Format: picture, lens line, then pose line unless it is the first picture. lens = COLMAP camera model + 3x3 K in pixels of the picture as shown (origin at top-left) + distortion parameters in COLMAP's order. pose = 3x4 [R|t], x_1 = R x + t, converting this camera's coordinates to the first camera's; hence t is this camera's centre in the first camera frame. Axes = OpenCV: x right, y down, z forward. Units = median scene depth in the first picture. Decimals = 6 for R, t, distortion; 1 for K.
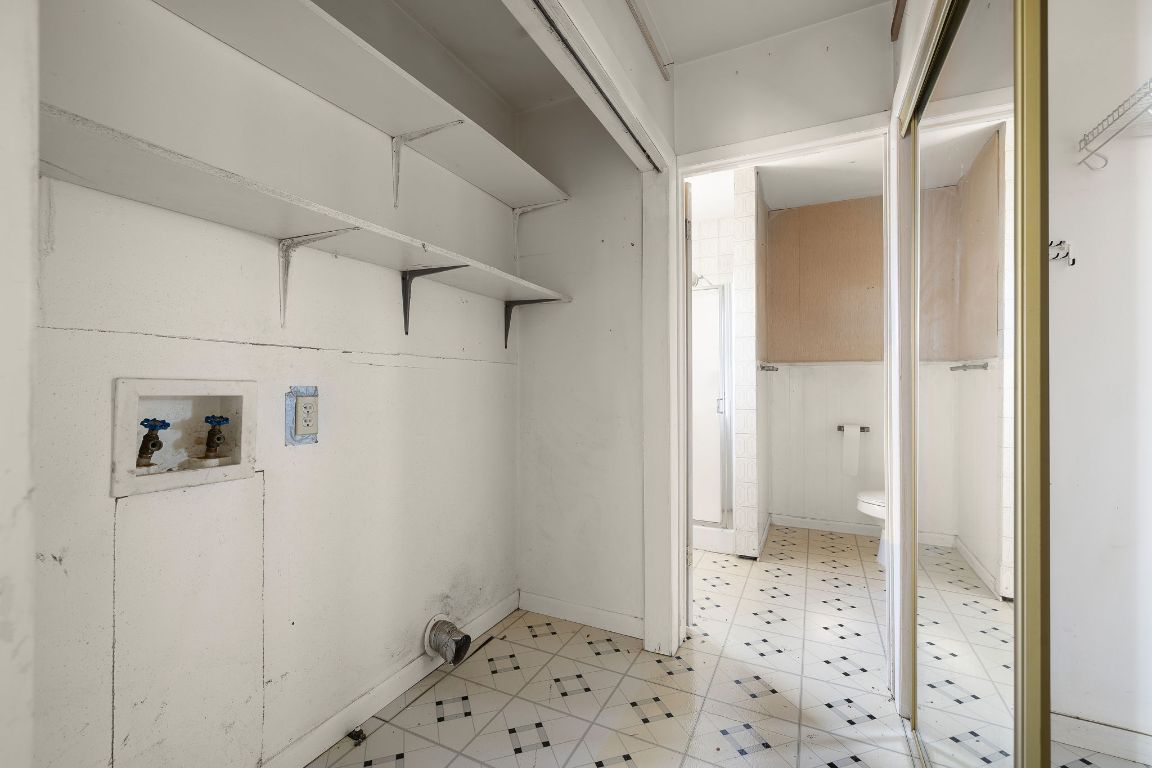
lens RADIAL K [[474.9, 0, 572.3], [0, 474.9, 385.5], [0, 0, 1]] dist [0.001425, 0.000223]
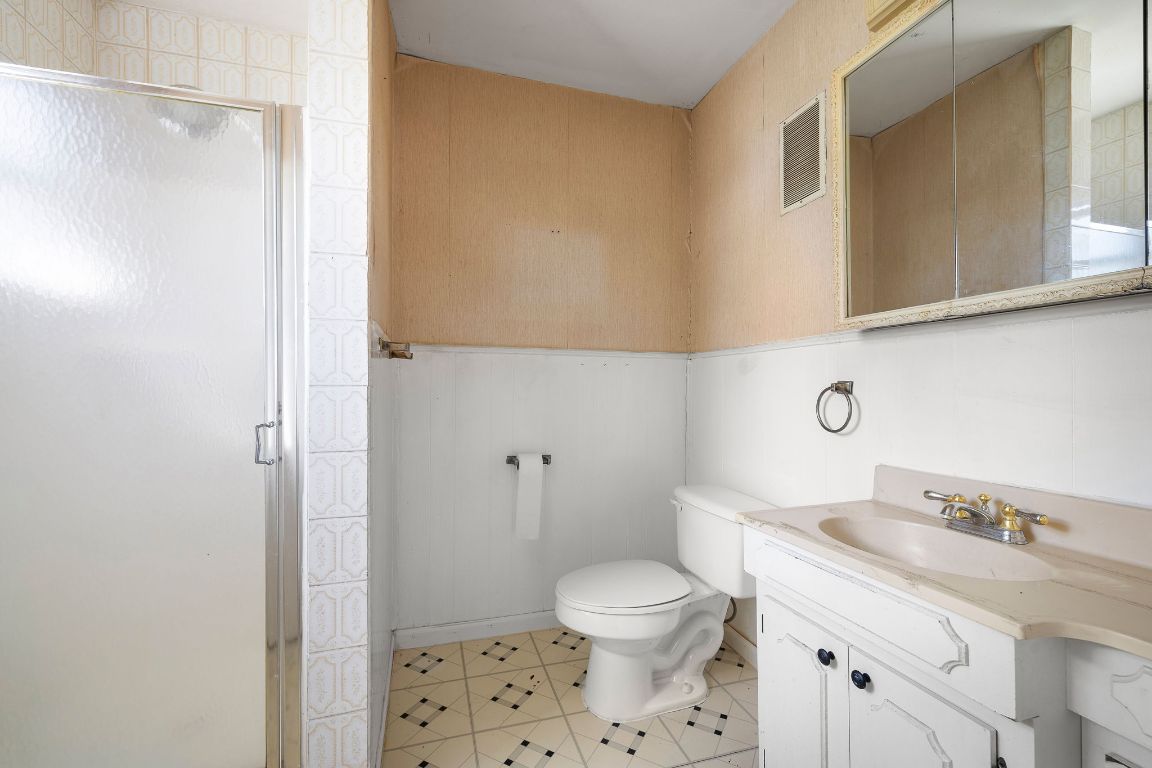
lens RADIAL K [[474.9, 0, 567.9], [0, 474.9, 387.7], [0, 0, 1]] dist [0.001425, 0.000223]
pose [[0.722201, 0.006225, 0.691655, 0.207077], [-0.008093, 0.999967, -0.000550, -0.000540], [-0.691636, -0.005201, 0.722228, 0.531904]]
